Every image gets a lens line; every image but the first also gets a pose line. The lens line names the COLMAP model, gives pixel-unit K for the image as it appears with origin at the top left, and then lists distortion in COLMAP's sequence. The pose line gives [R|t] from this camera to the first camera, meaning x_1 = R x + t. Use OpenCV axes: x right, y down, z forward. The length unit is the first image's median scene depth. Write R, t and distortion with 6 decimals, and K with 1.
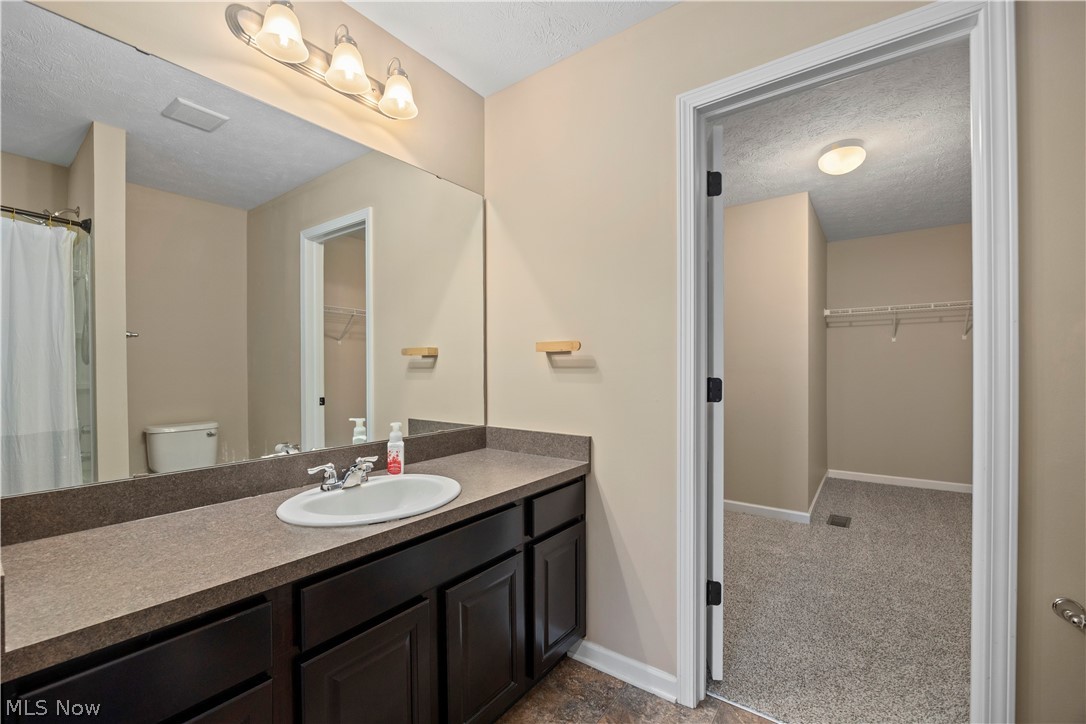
lens RADIAL K [[461.2, 0, 540.6], [0, 461.2, 369.6], [0, 0, 1]] dist [-0.011323, 0.000119]
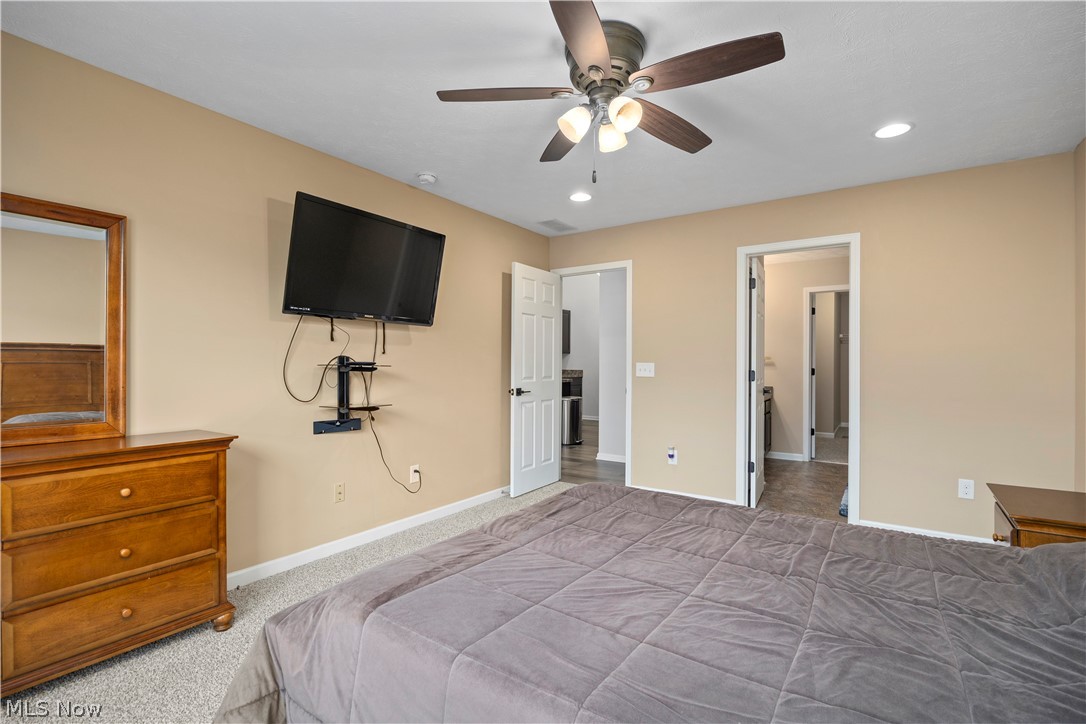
lens RADIAL K [[513.0, 0, 543.0], [0, 513.0, 362.0], [0, 0, 1]] dist [-0.001802, -0.000676]
pose [[0.998821, 0.010551, 0.047386, -0.836056], [-0.010342, 0.999936, -0.004662, 0.005206], [-0.047432, 0.004166, 0.998866, -1.249947]]
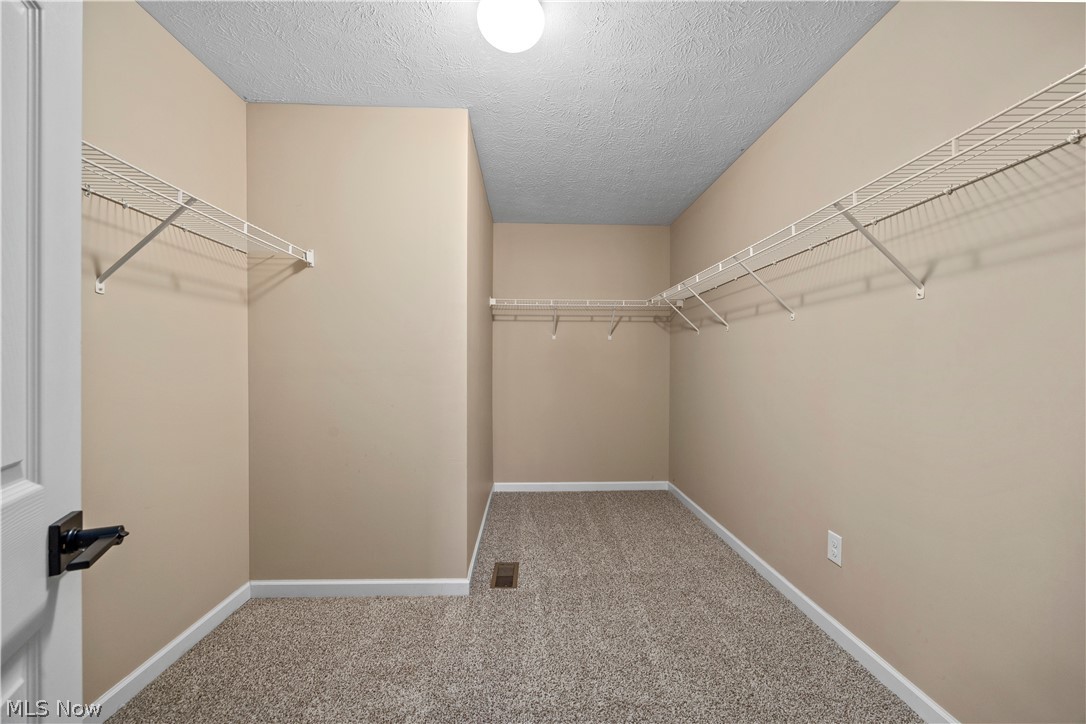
lens RADIAL K [[426.5, 0, 542.4], [0, 426.5, 365.4], [0, 0, 1]] dist [0.001135, 0.000185]
pose [[0.785613, 0.004545, 0.618702, 0.257084], [-0.002010, 0.999986, -0.004794, -0.004215], [-0.618716, 0.002522, 0.785611, 0.399492]]
